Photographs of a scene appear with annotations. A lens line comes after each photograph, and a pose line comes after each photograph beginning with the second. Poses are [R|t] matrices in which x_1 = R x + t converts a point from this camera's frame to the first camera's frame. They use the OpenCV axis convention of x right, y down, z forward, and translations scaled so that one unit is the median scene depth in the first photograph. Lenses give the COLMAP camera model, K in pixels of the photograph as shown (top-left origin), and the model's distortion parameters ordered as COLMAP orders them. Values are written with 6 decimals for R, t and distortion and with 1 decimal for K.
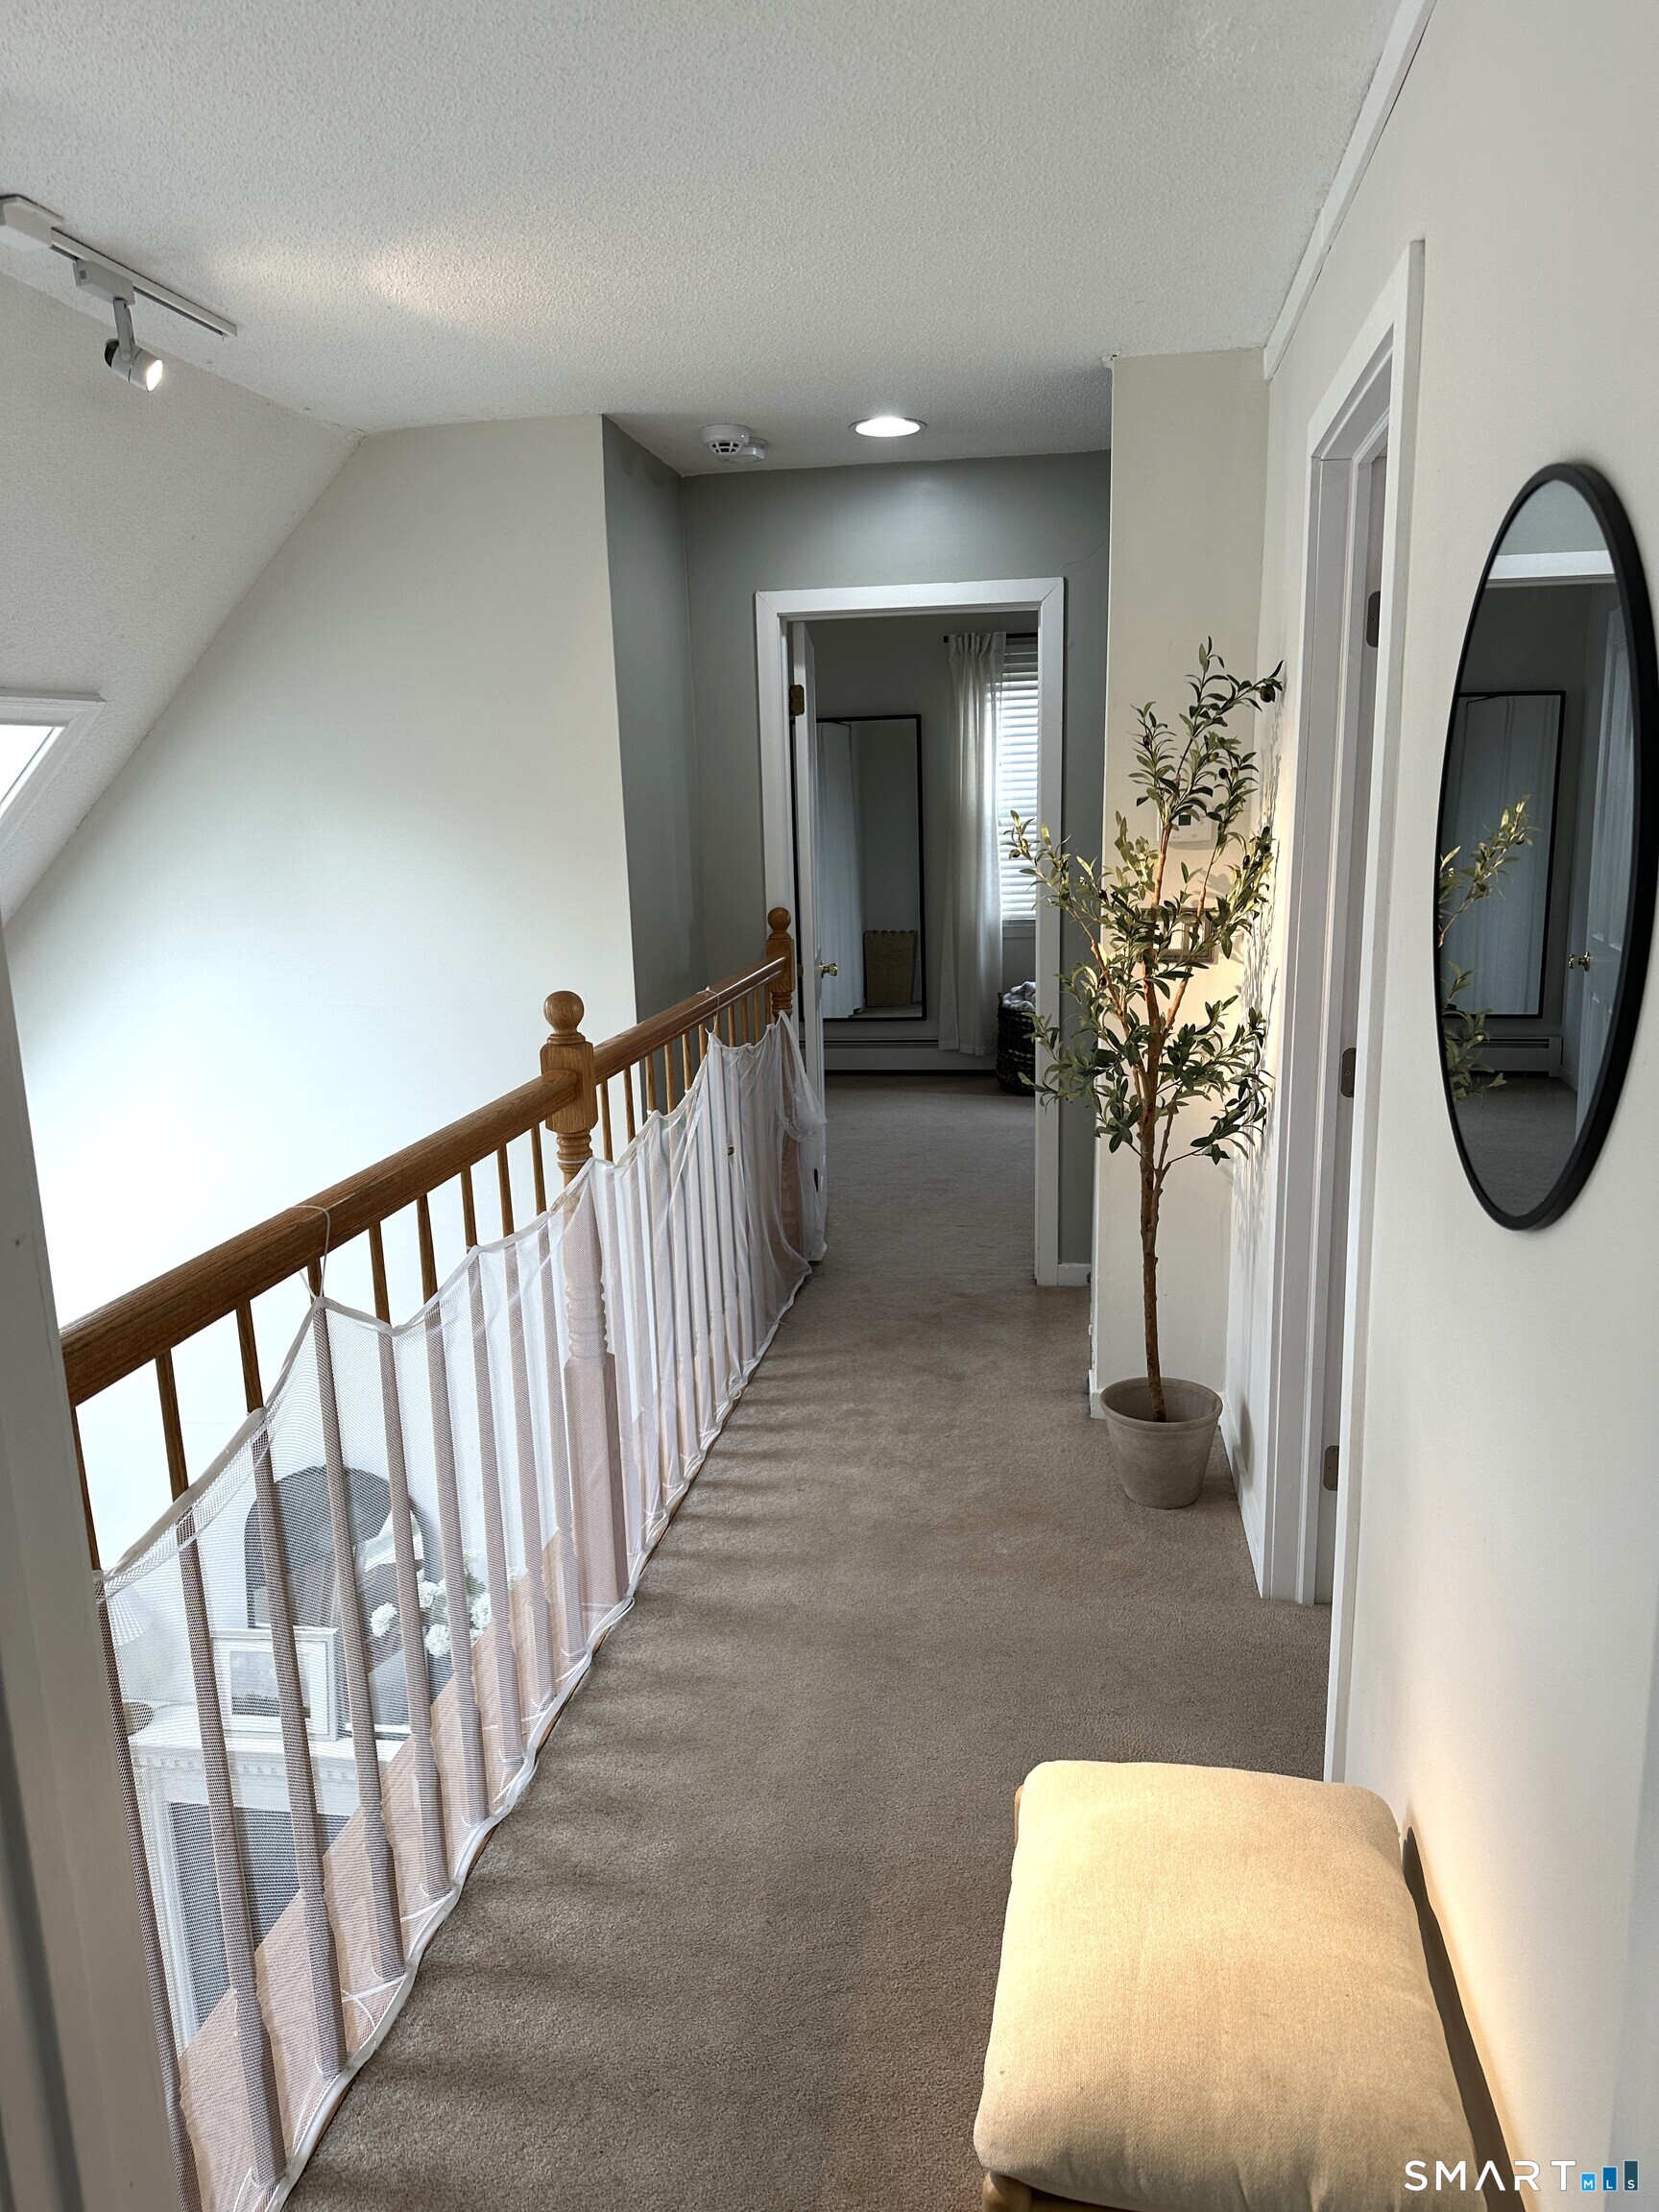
lens RADIAL K [[1530.5, 0, 829.5], [0, 1530.5, 1106.0], [0, 0, 1]] dist [0.047914, -0.059365]
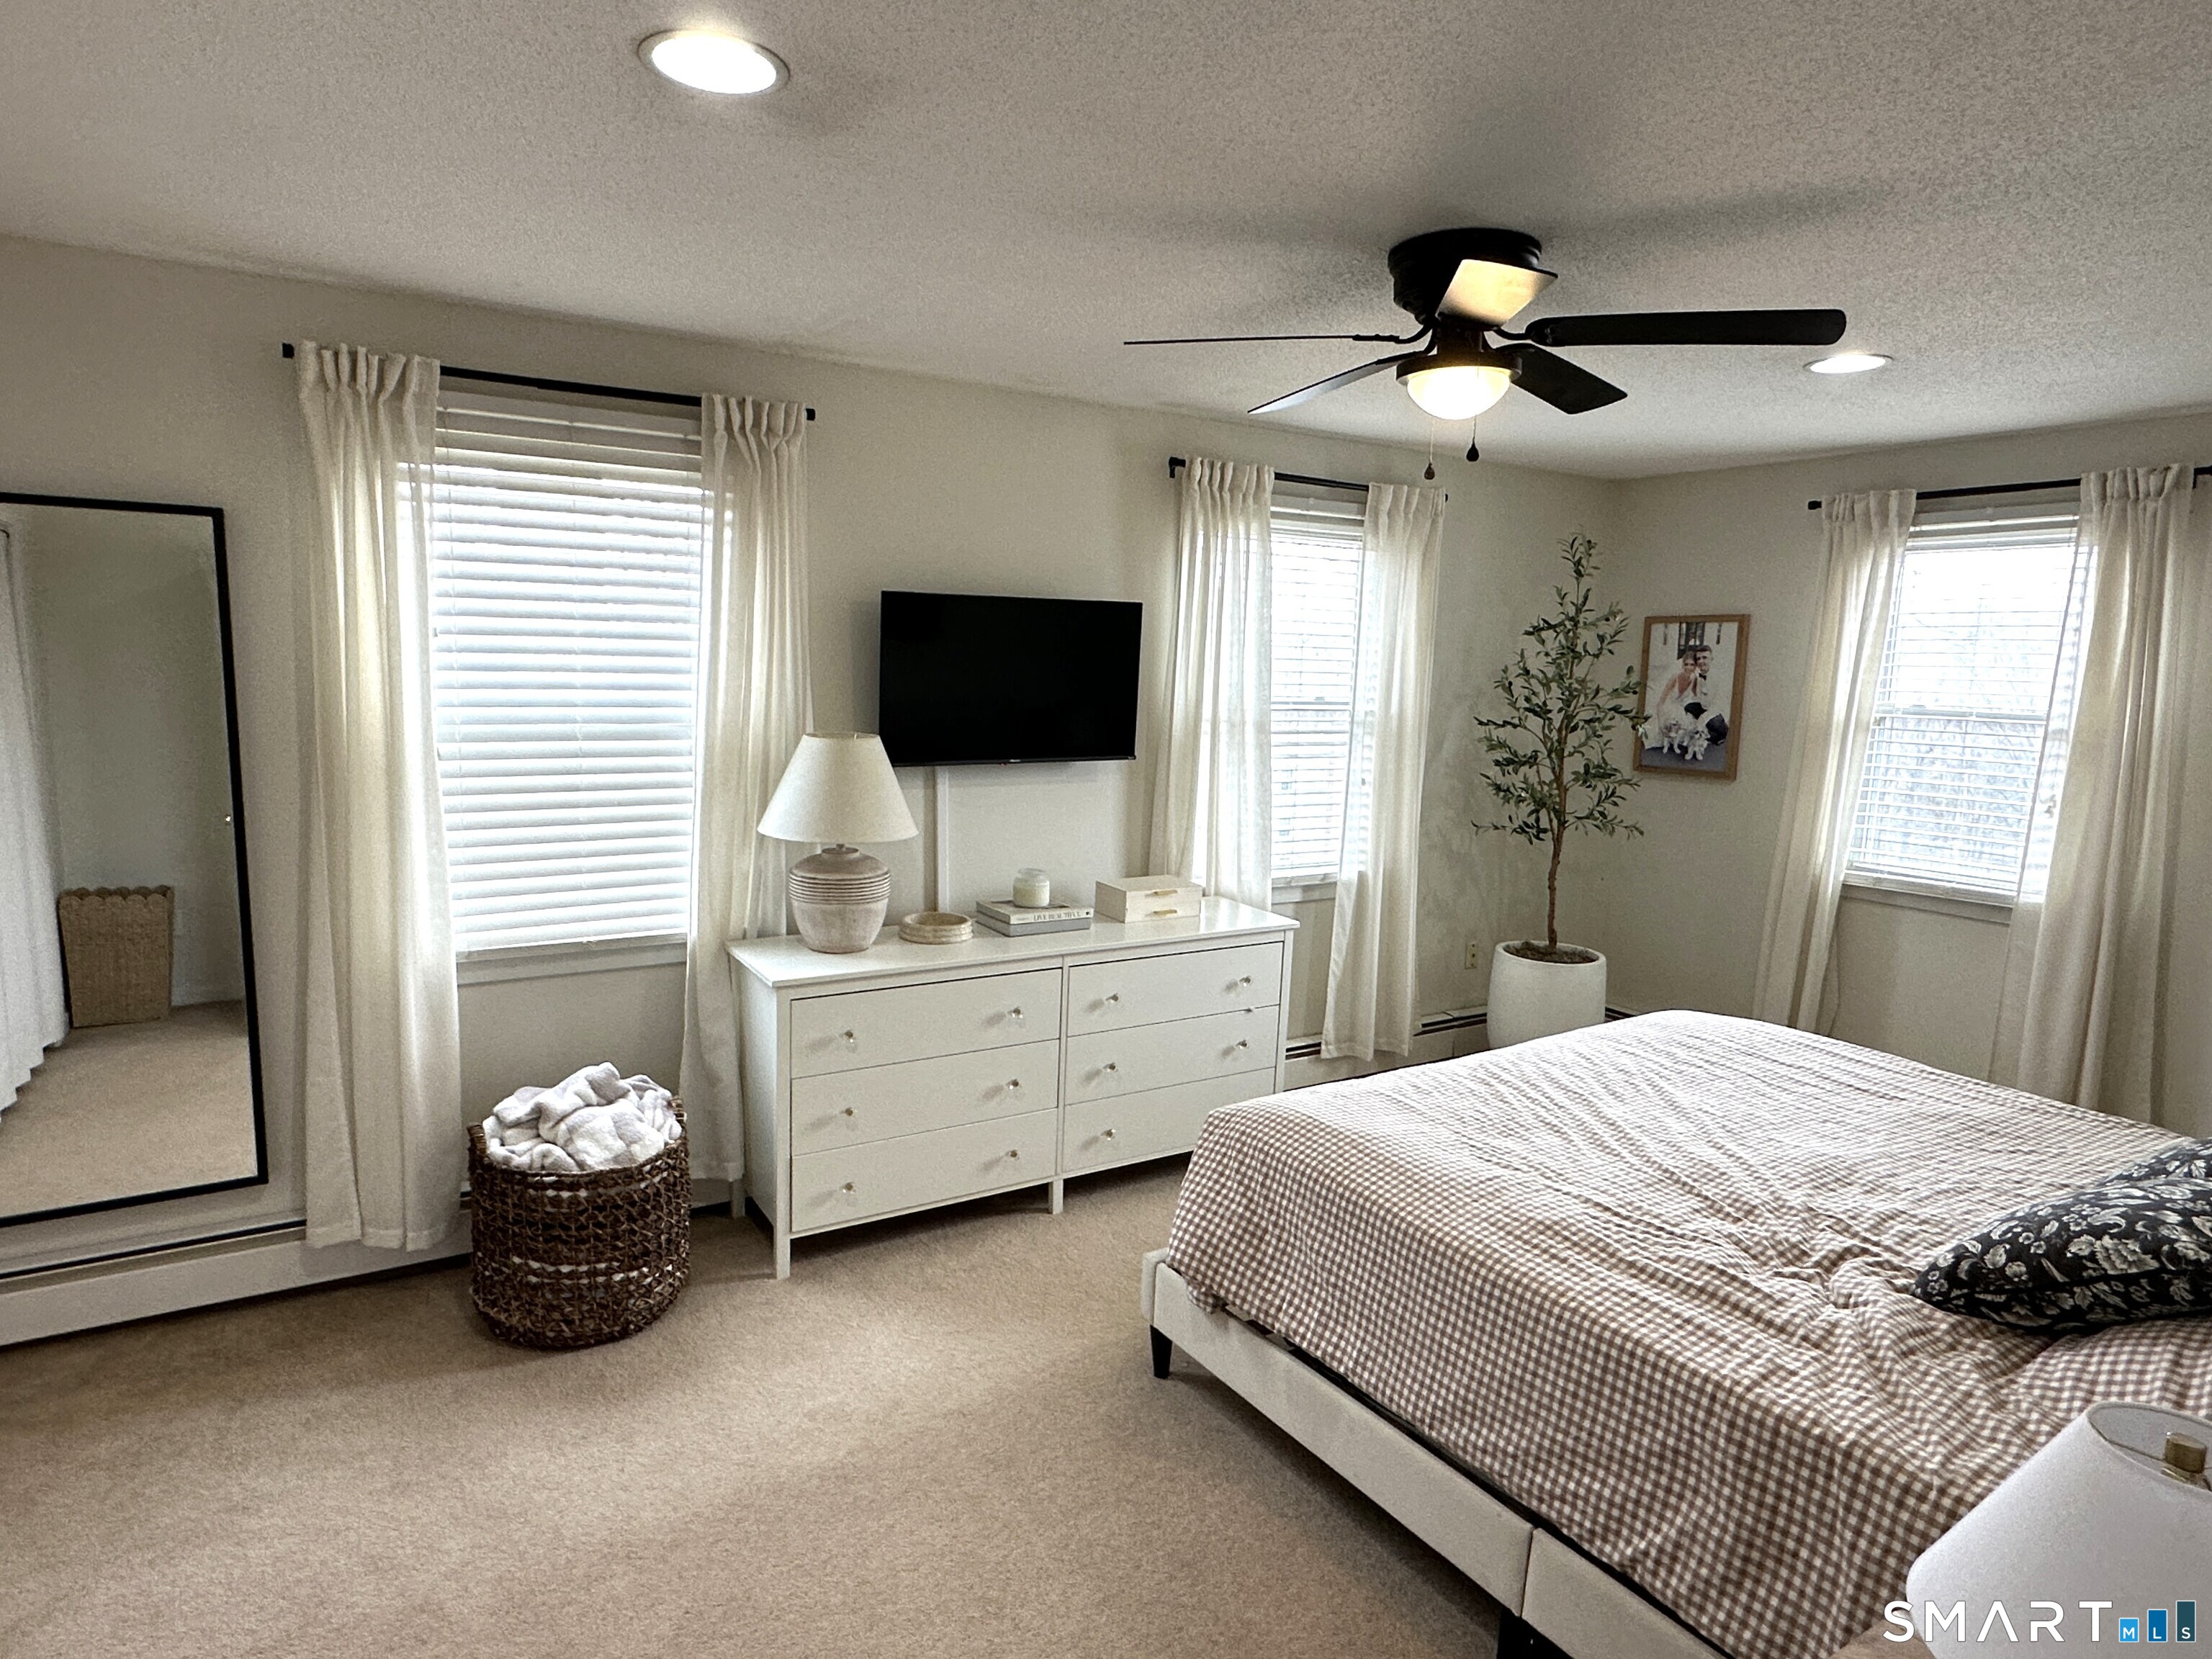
lens RADIAL K [[1243.2, 0, 1079.4], [0, 1243.2, 827.3], [0, 0, 1]] dist [-0.016395, 0.001246]
pose [[0.759644, -0.041375, 0.649021, 0.014138], [0.087820, 0.995359, -0.039335, -0.157736], [-0.644382, 0.086878, 0.759753, 0.706346]]
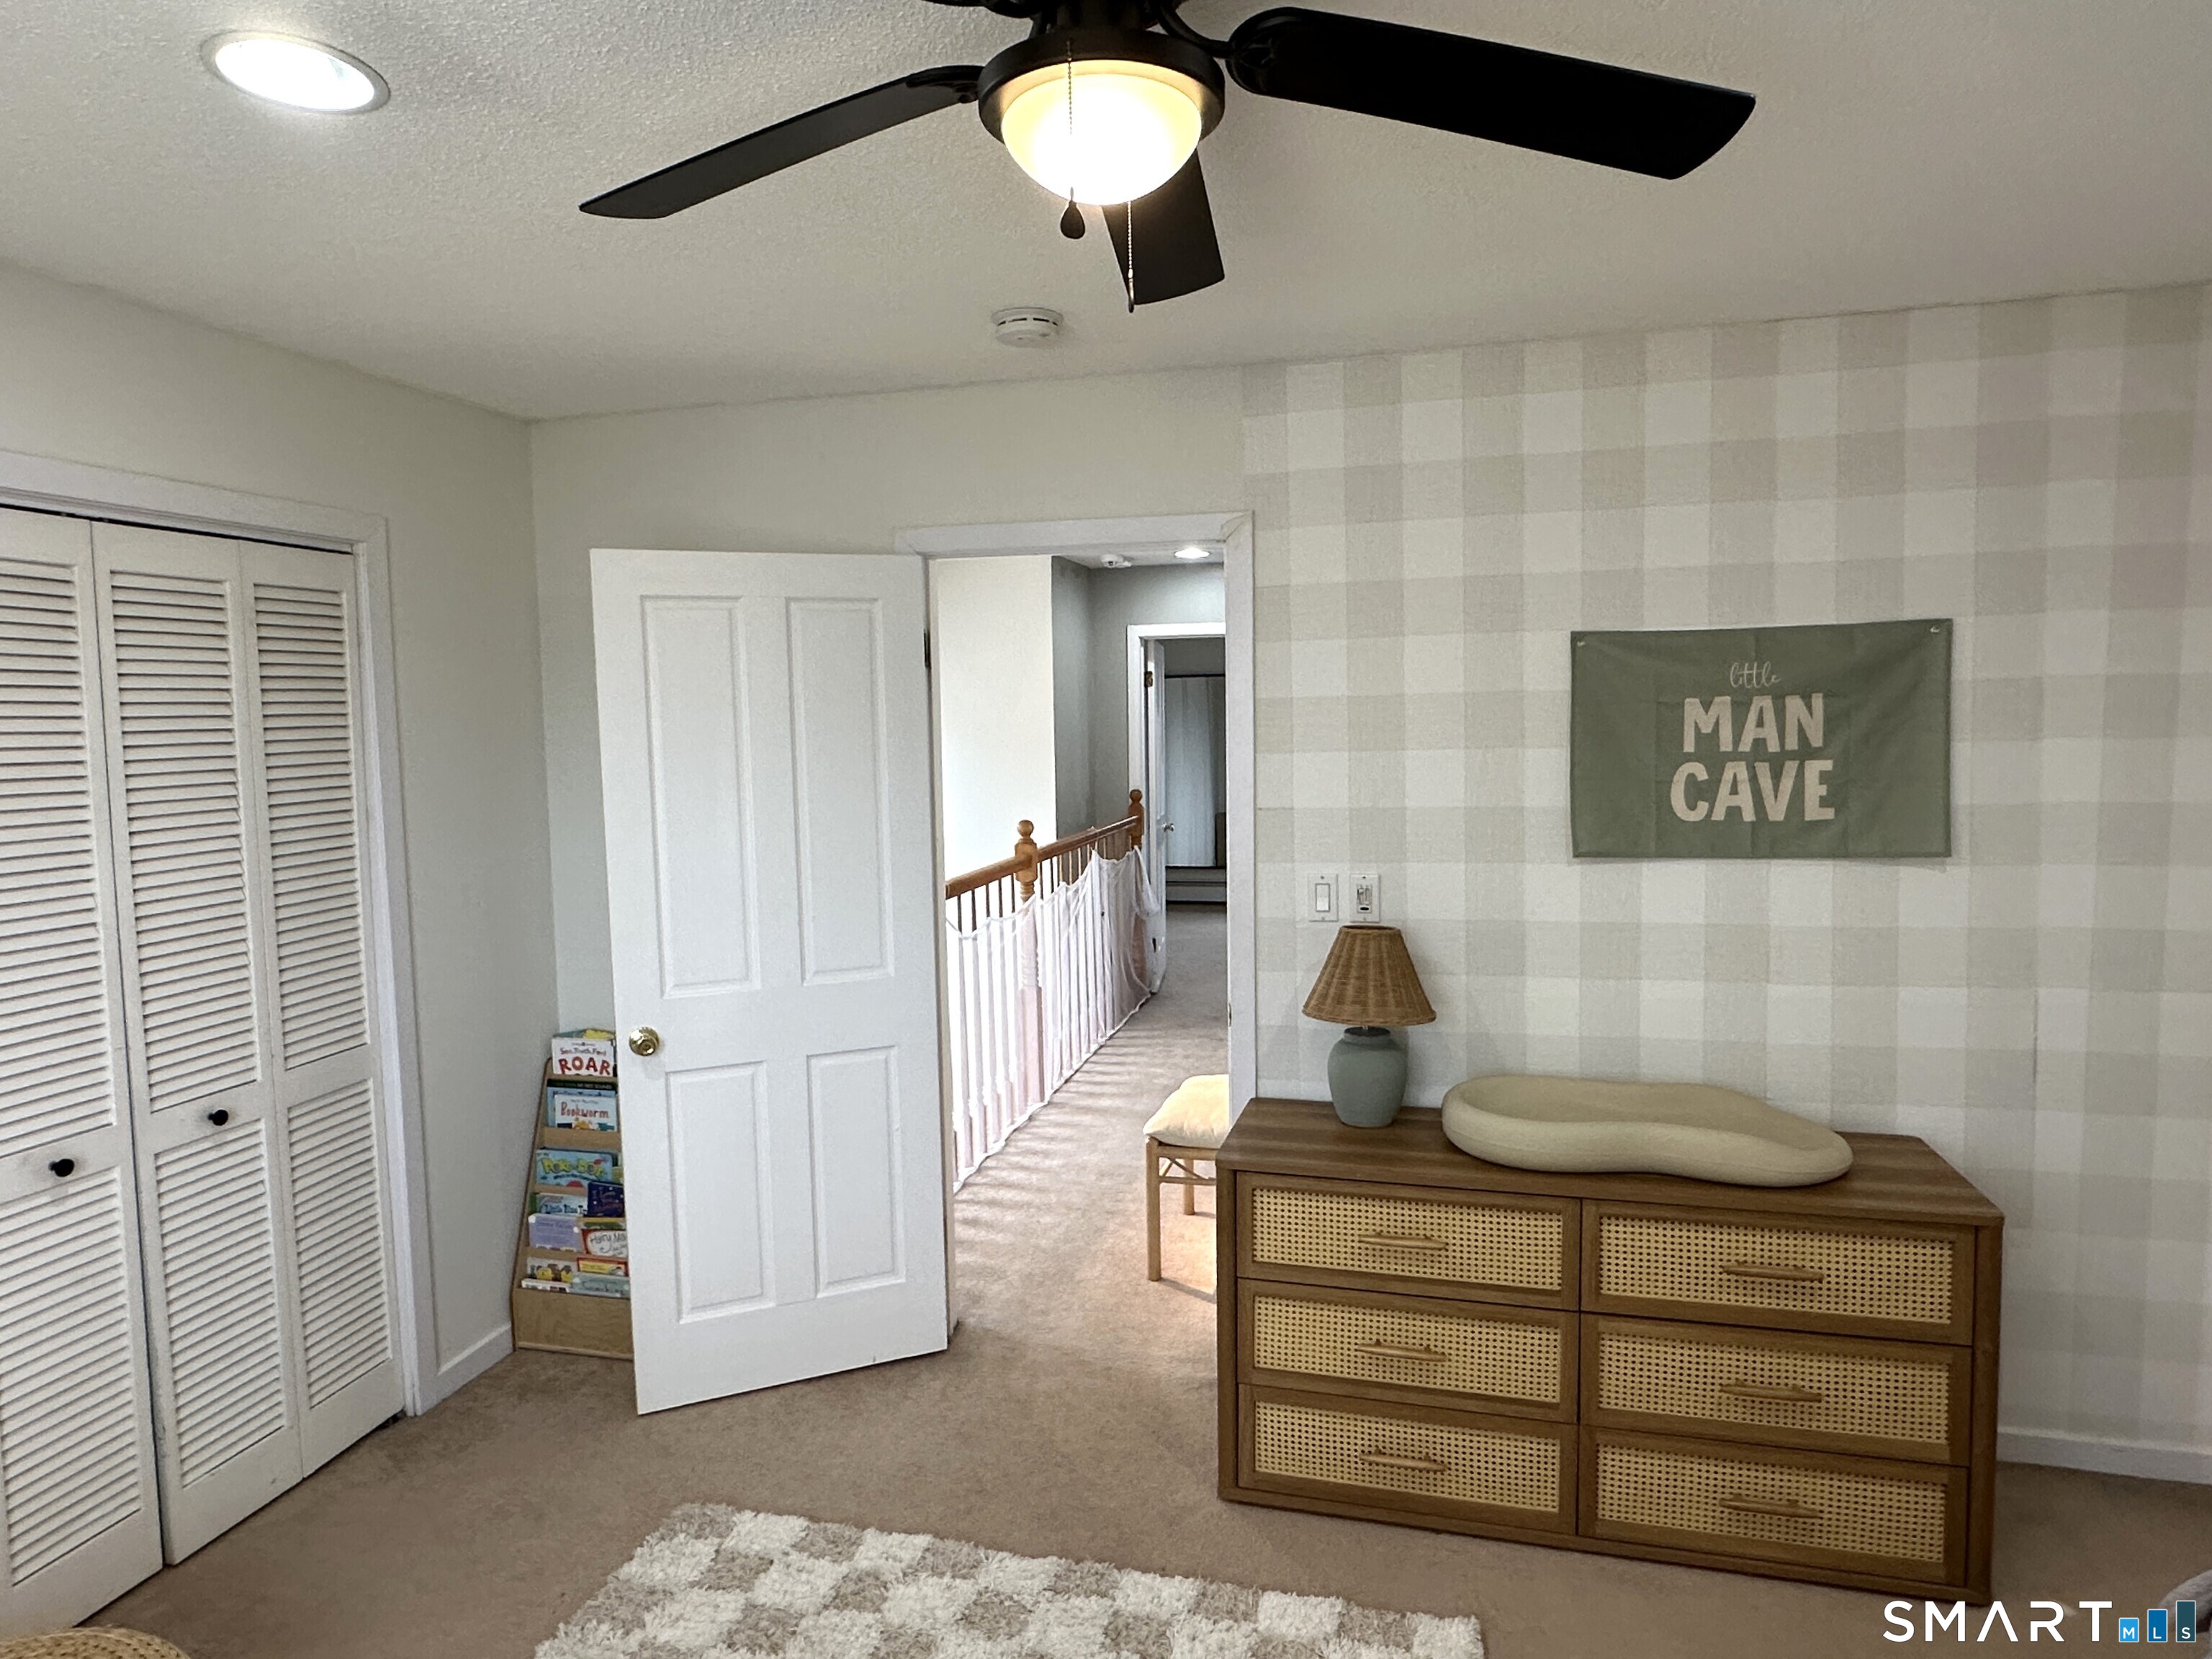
lens RADIAL K [[1290.1, 0, 1106.0], [0, 1290.1, 829.5], [0, 0, 1]] dist [-0.278420, 0.000311]
pose [[0.995991, 0.022516, -0.086578, 0.083938], [-0.031606, 0.993960, -0.105092, 0.103219], [0.083689, 0.107407, 0.990687, -0.667012]]
